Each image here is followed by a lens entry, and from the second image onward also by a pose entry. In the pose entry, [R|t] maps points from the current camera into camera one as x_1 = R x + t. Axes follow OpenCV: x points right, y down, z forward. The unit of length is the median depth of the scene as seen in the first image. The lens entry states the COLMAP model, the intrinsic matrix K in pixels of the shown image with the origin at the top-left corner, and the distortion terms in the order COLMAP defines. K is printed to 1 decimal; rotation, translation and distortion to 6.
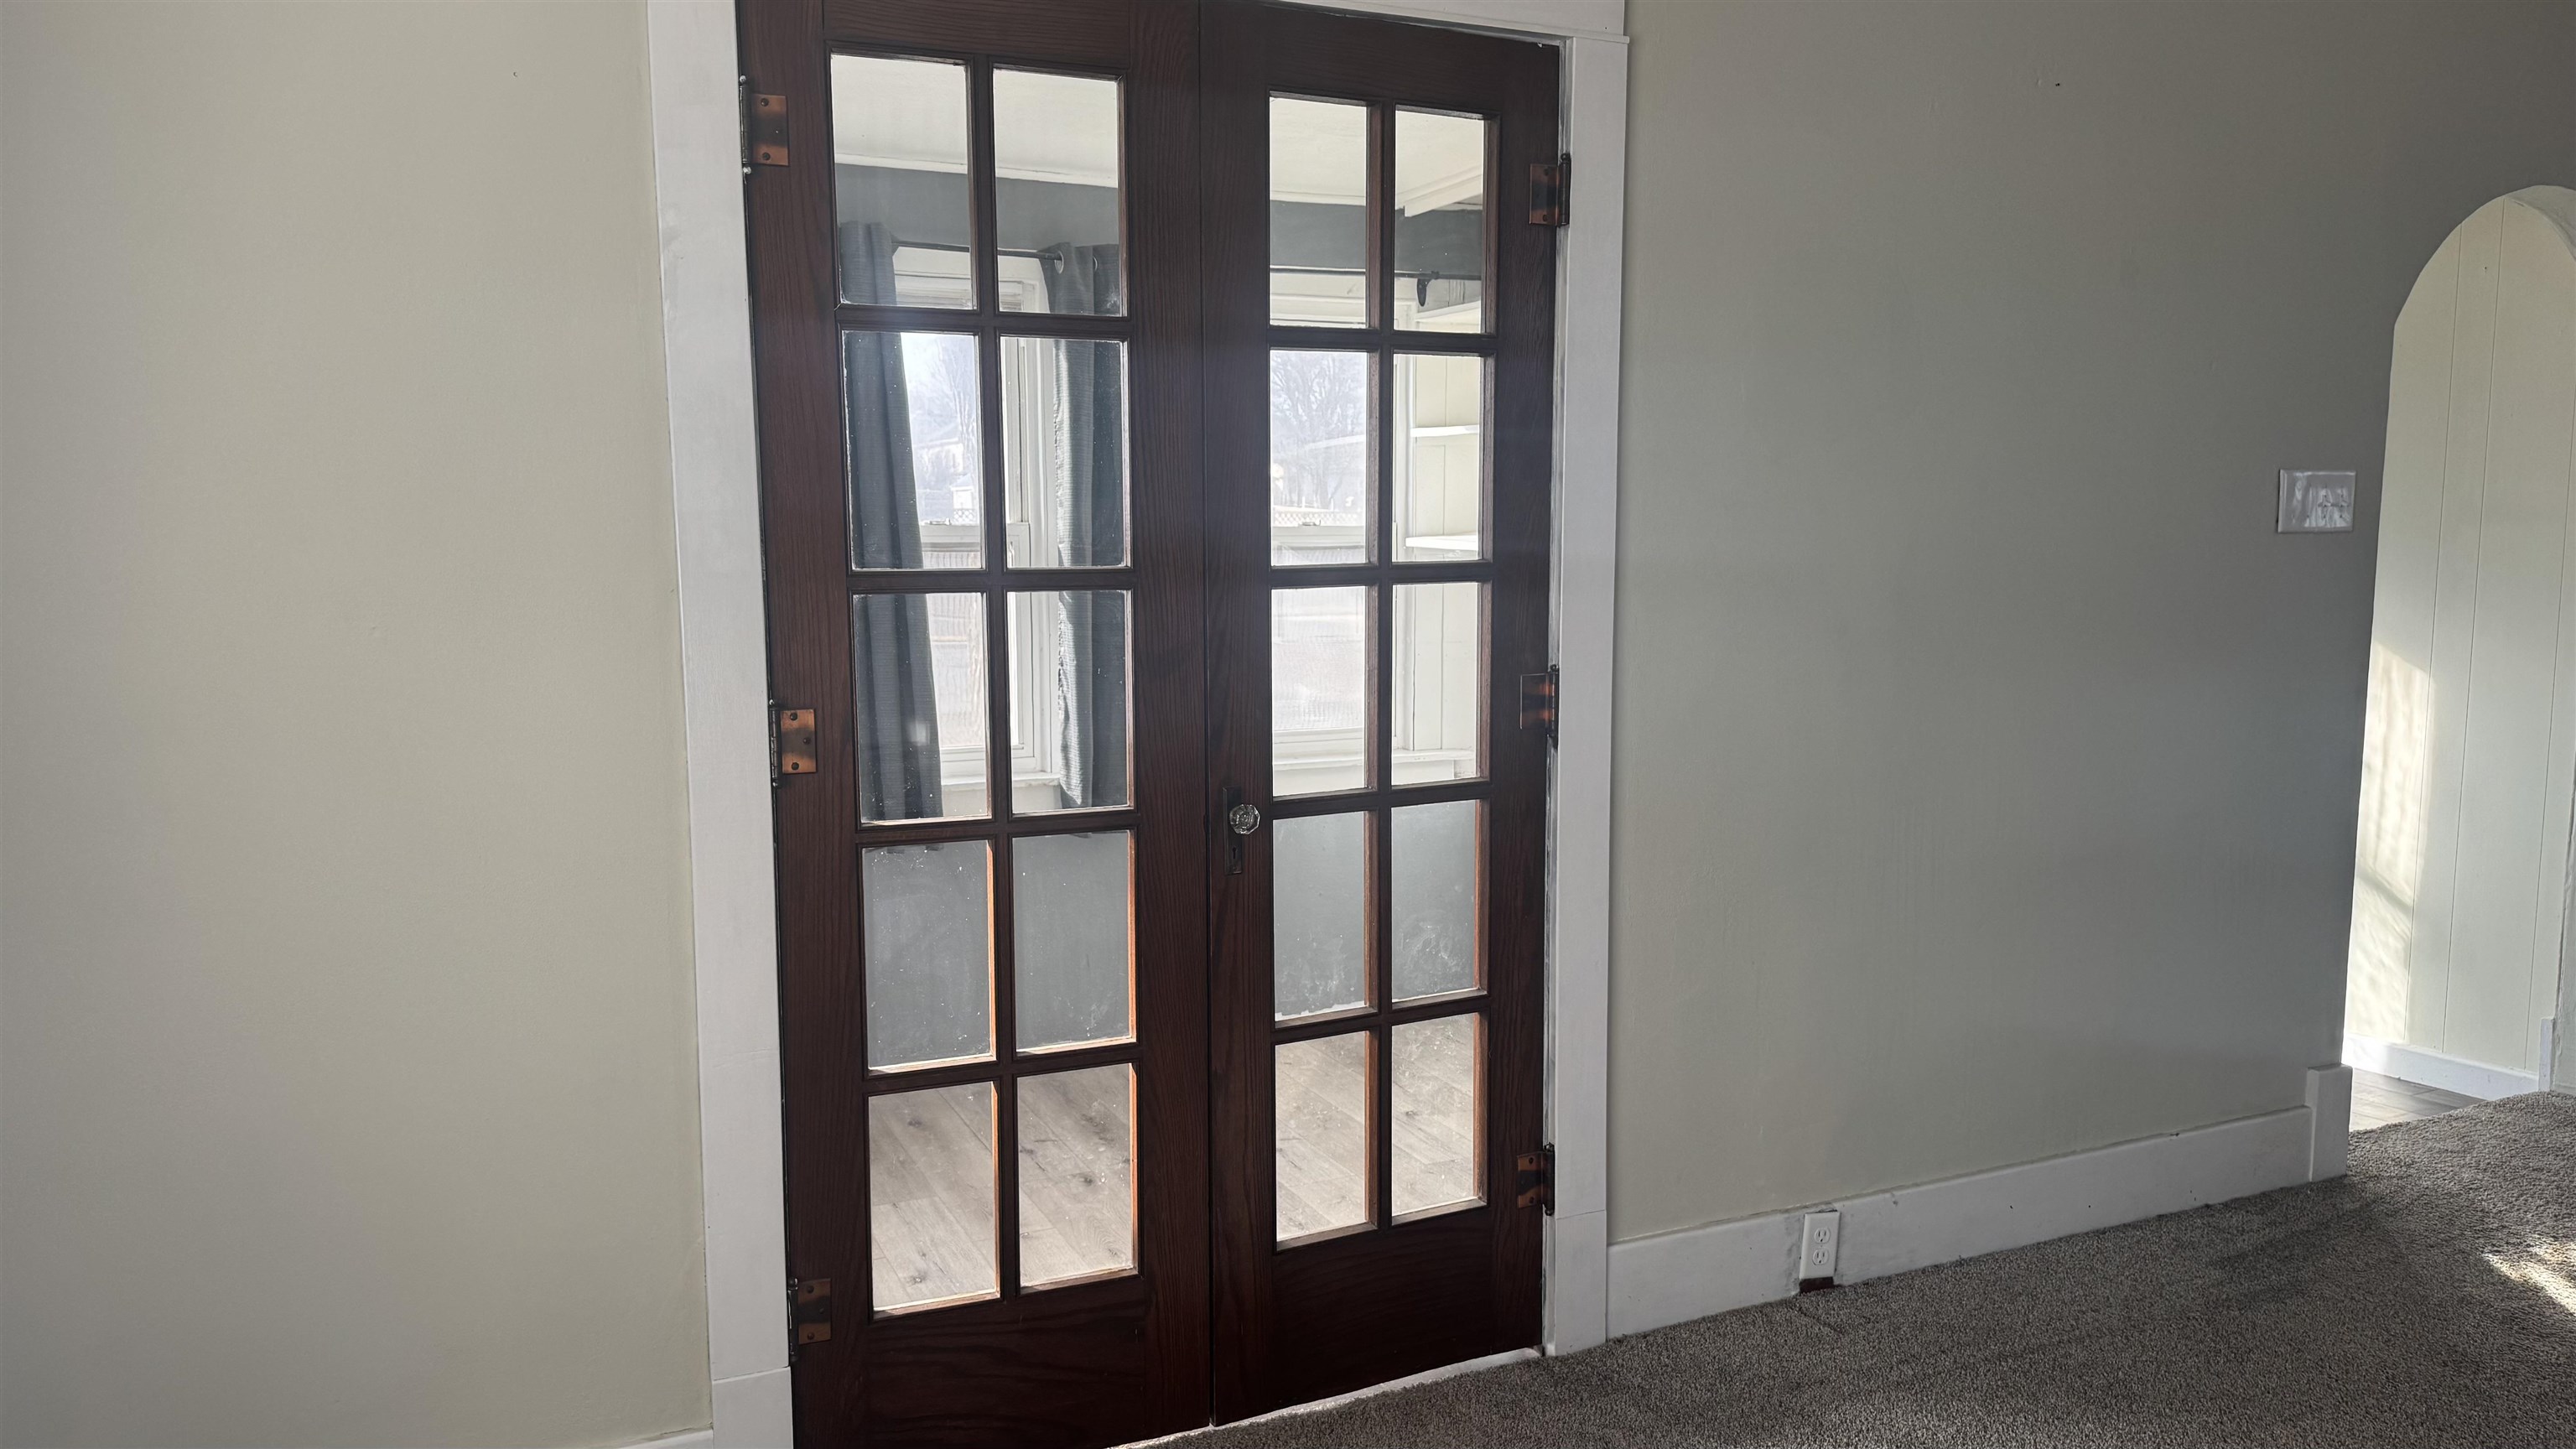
lens RADIAL K [[1828.4, 0, 1288.0], [0, 1828.4, 724.5], [0, 0, 1]] dist [0.046543, -0.003052]
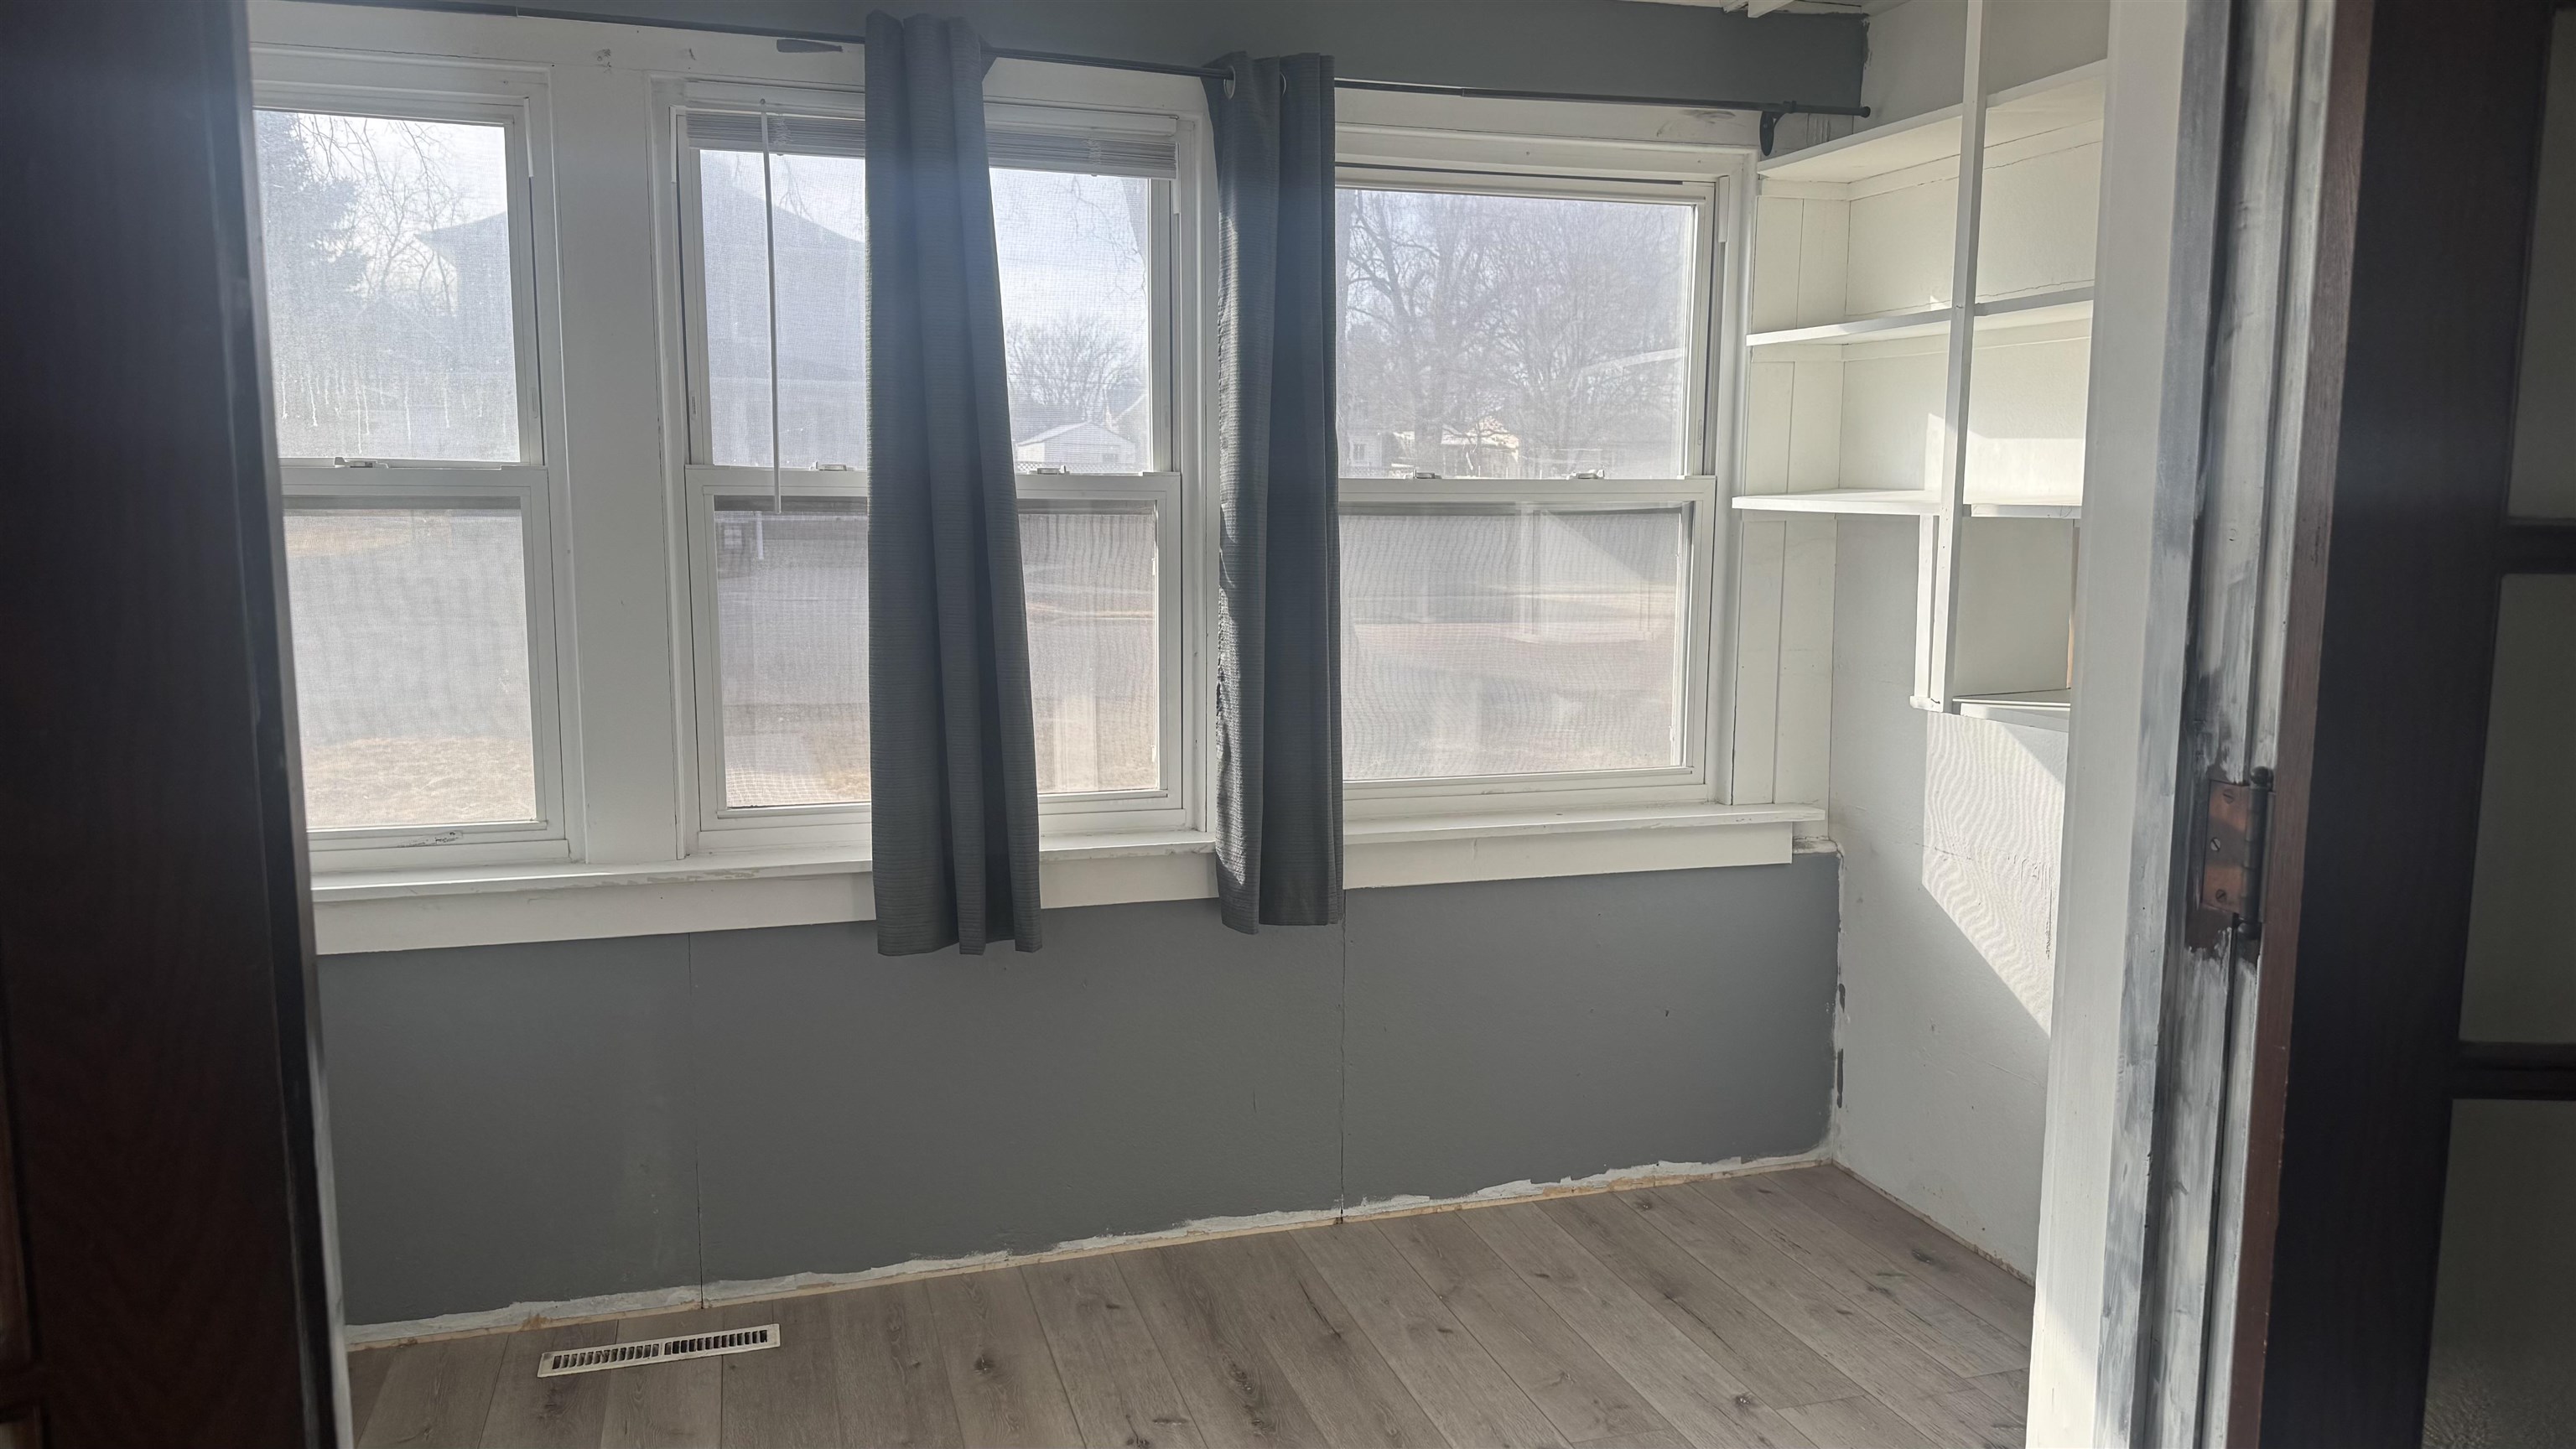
lens RADIAL K [[1763.7, 0, 1284.2], [0, 1763.7, 695.5], [0, 0, 1]] dist [0.150587, -0.000336]
pose [[0.991576, 0.021745, -0.127687, -0.015612], [-0.021237, 0.999760, 0.005339, -0.030438], [0.127772, -0.002582, 0.991800, 0.346543]]
